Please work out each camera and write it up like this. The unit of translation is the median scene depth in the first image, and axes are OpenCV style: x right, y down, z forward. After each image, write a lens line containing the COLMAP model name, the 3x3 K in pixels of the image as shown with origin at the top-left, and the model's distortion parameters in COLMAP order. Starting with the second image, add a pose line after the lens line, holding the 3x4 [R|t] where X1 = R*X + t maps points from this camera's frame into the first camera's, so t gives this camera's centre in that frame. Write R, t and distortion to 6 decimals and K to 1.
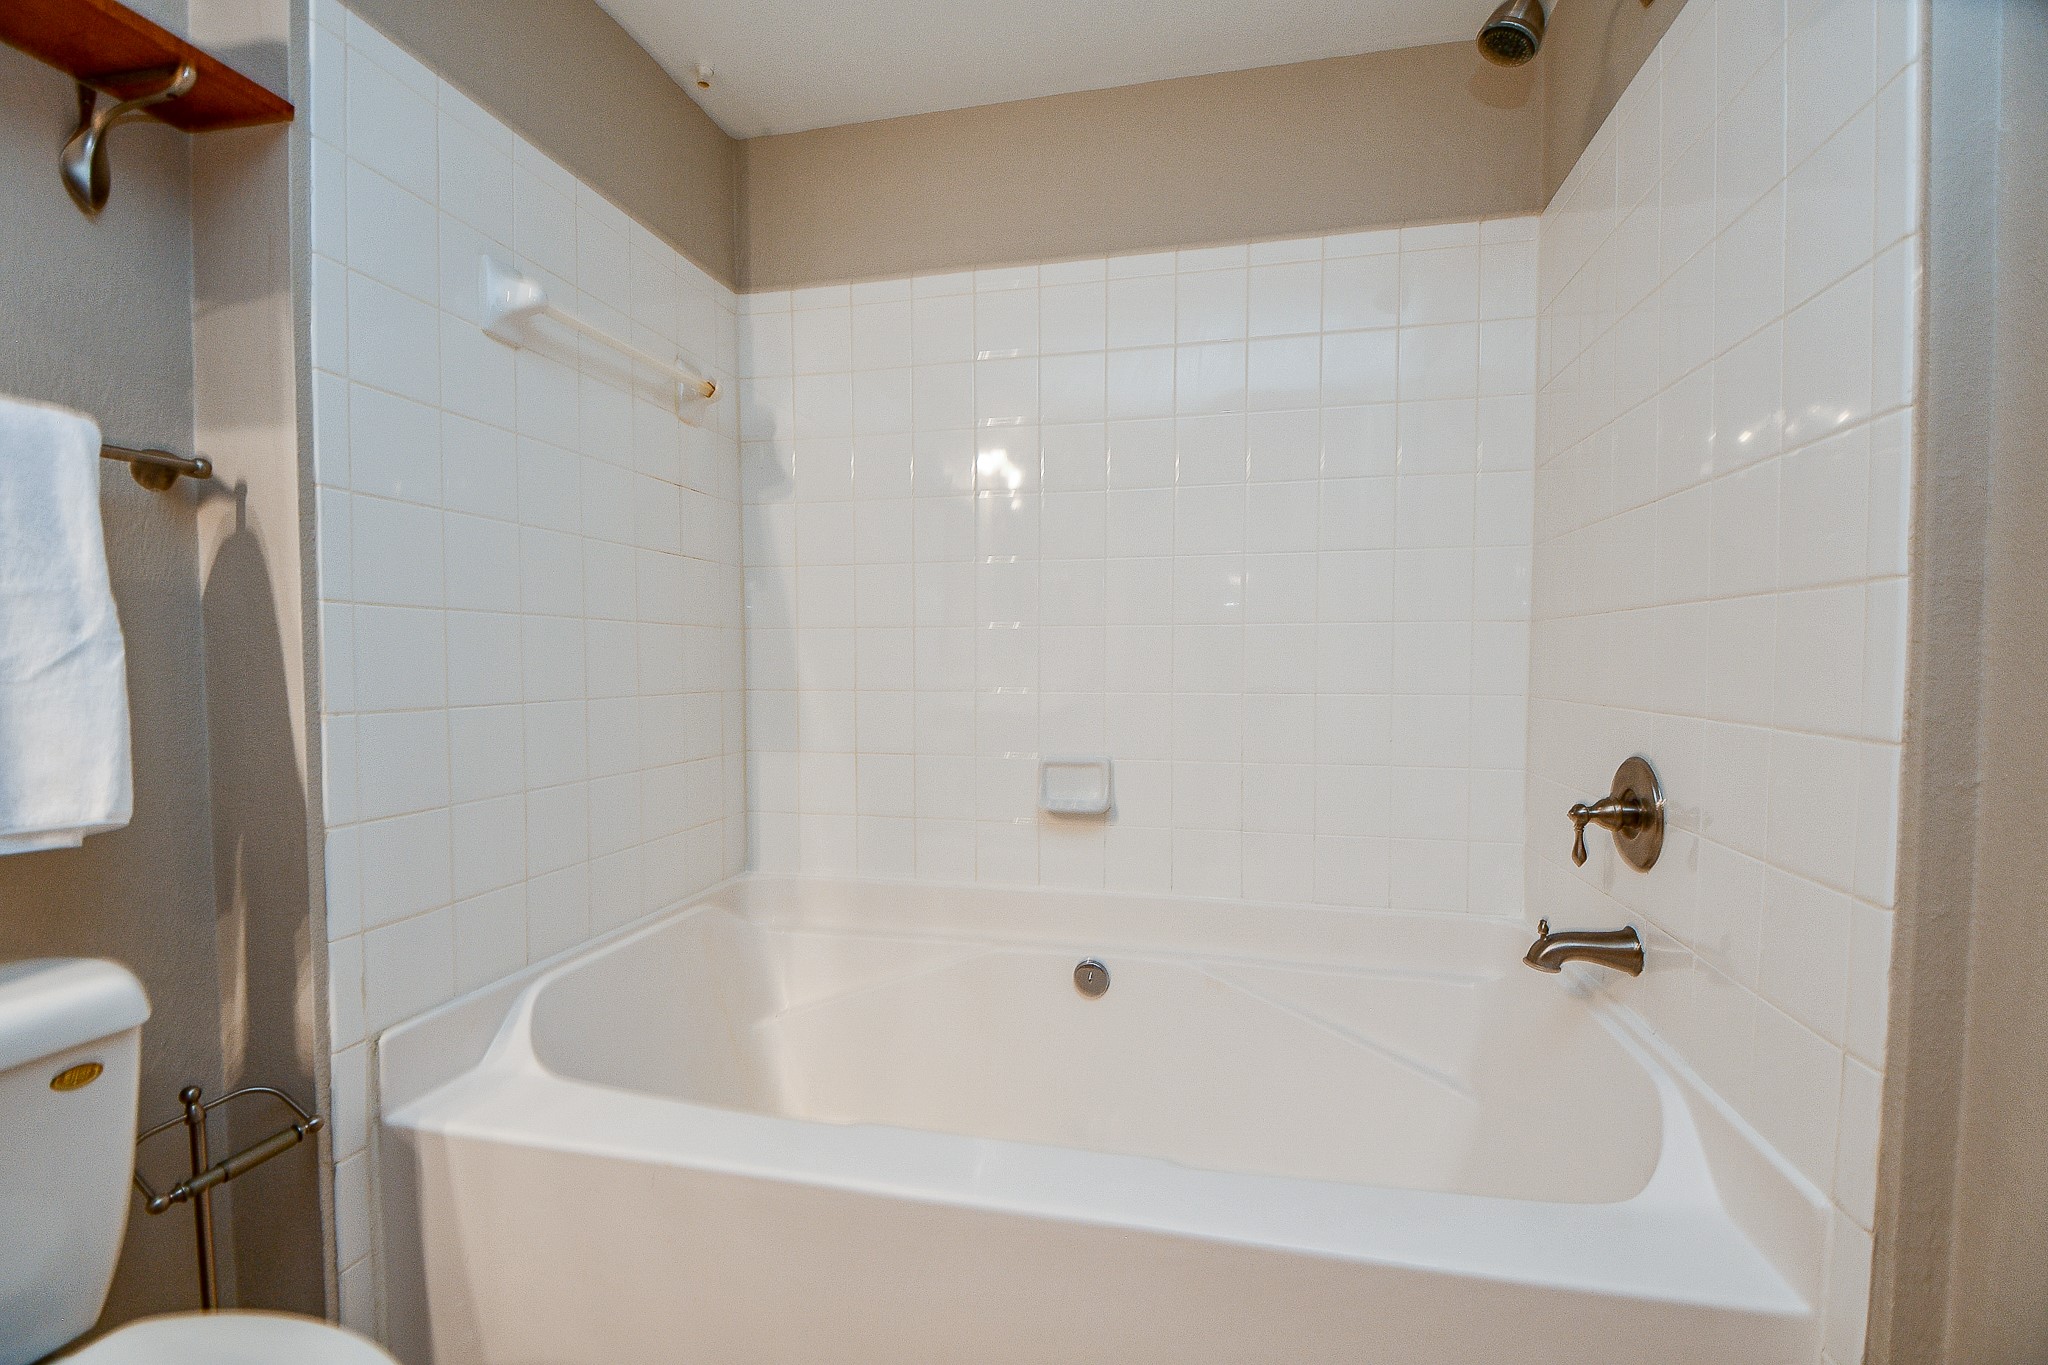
lens RADIAL K [[906.4, 0, 1024.0], [0, 906.4, 682.5], [0, 0, 1]] dist [0.006312, -0.011447]
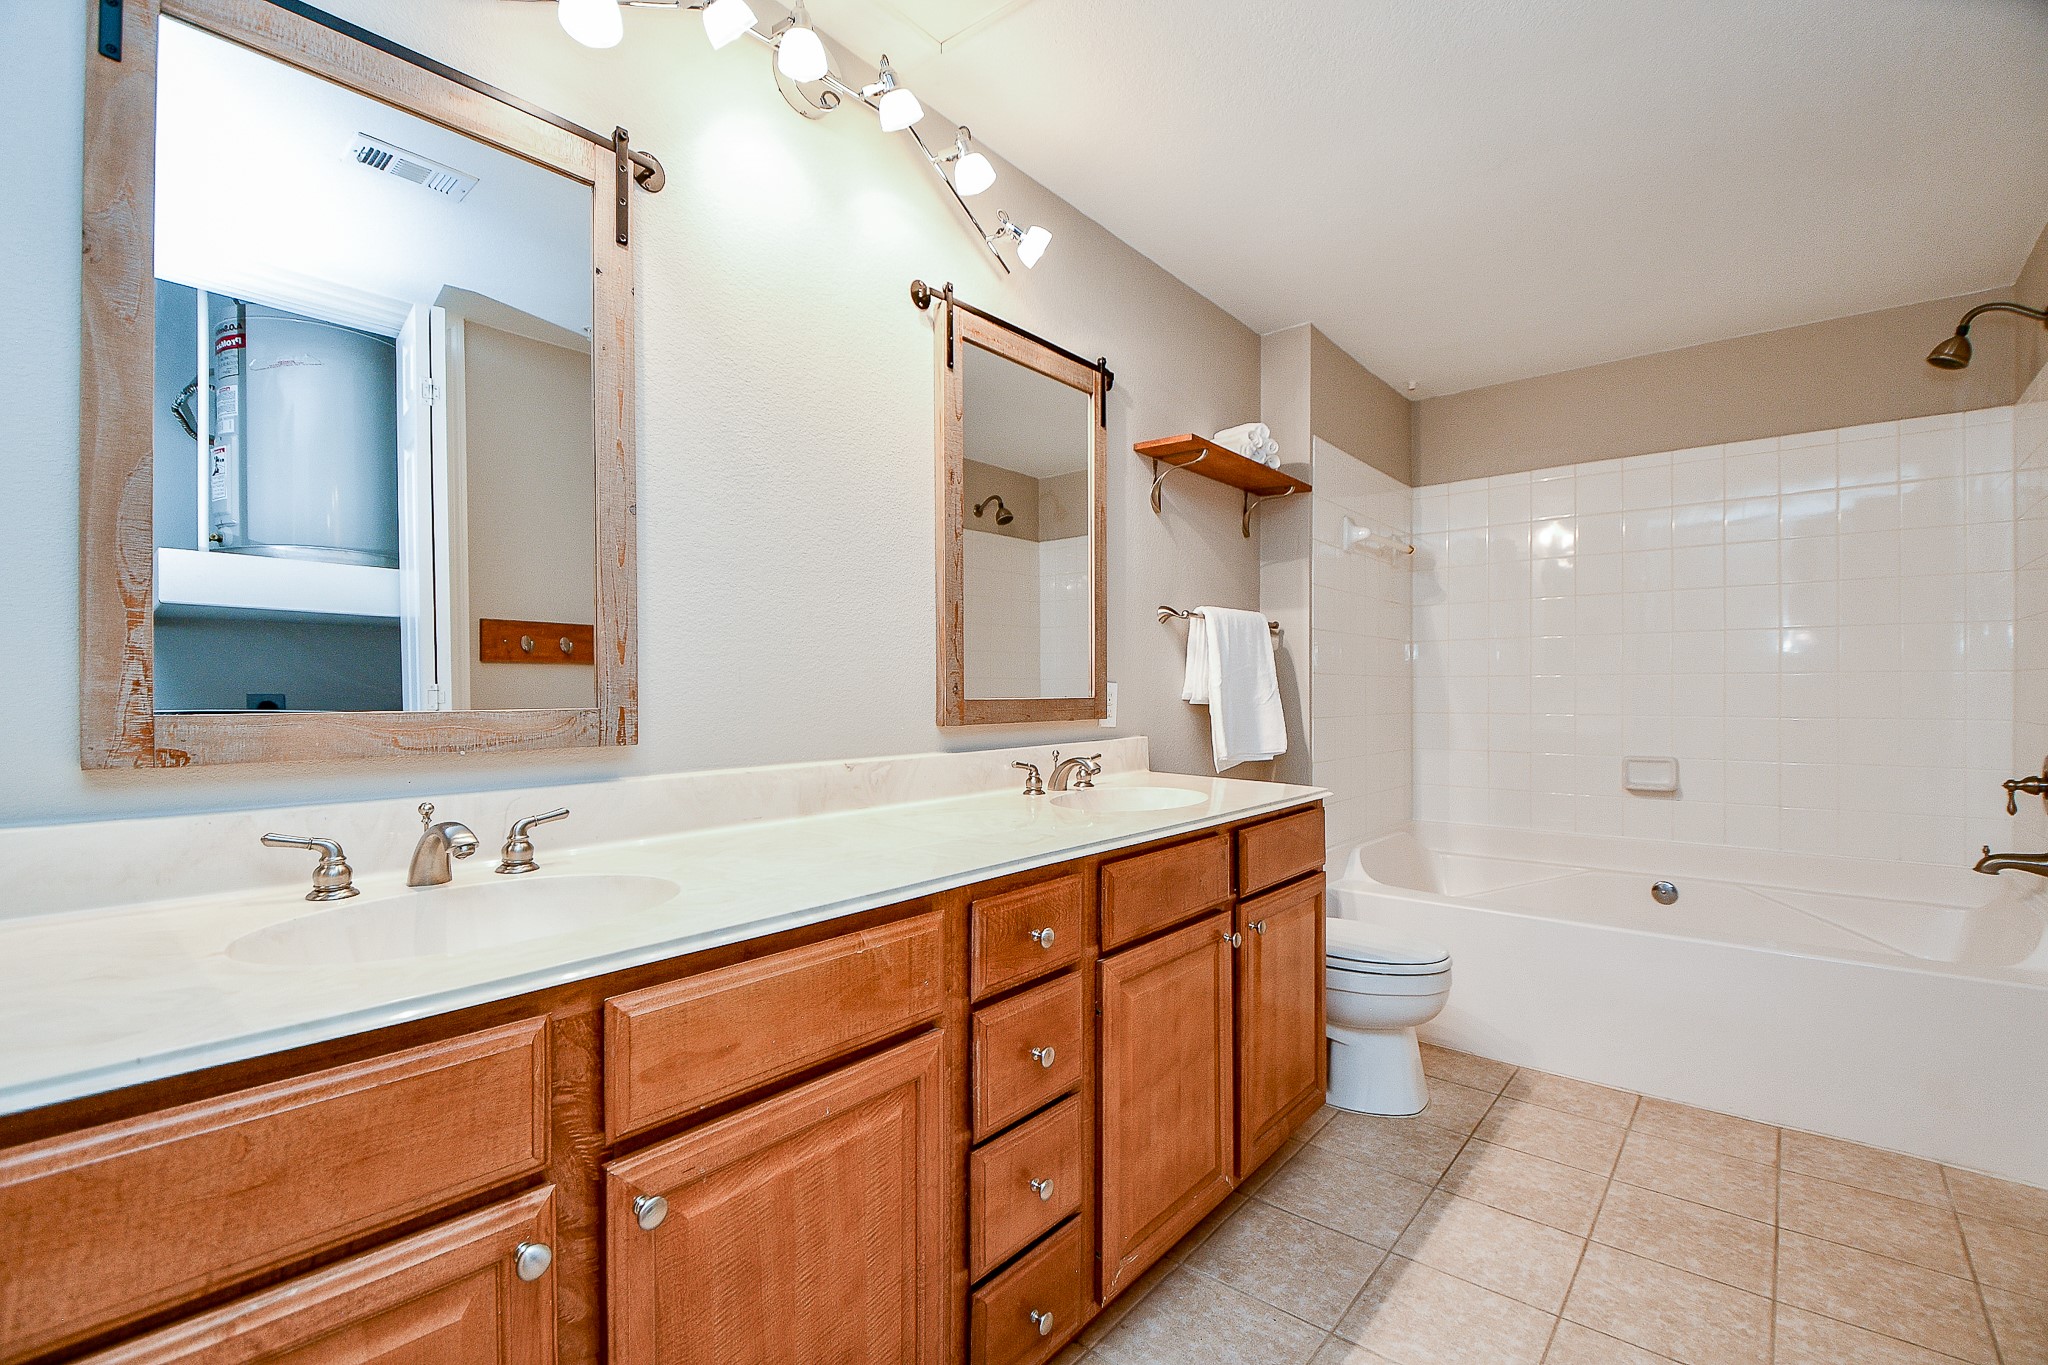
lens RADIAL K [[878.4, 0, 995.7], [0, 878.4, 688.8], [0, 0, 1]] dist [-0.008806, -0.000373]
pose [[0.848655, 0.002862, -0.528938, -0.113181], [-0.022955, 0.999242, -0.031425, 0.036153], [0.528448, 0.038811, 0.848078, -0.982614]]
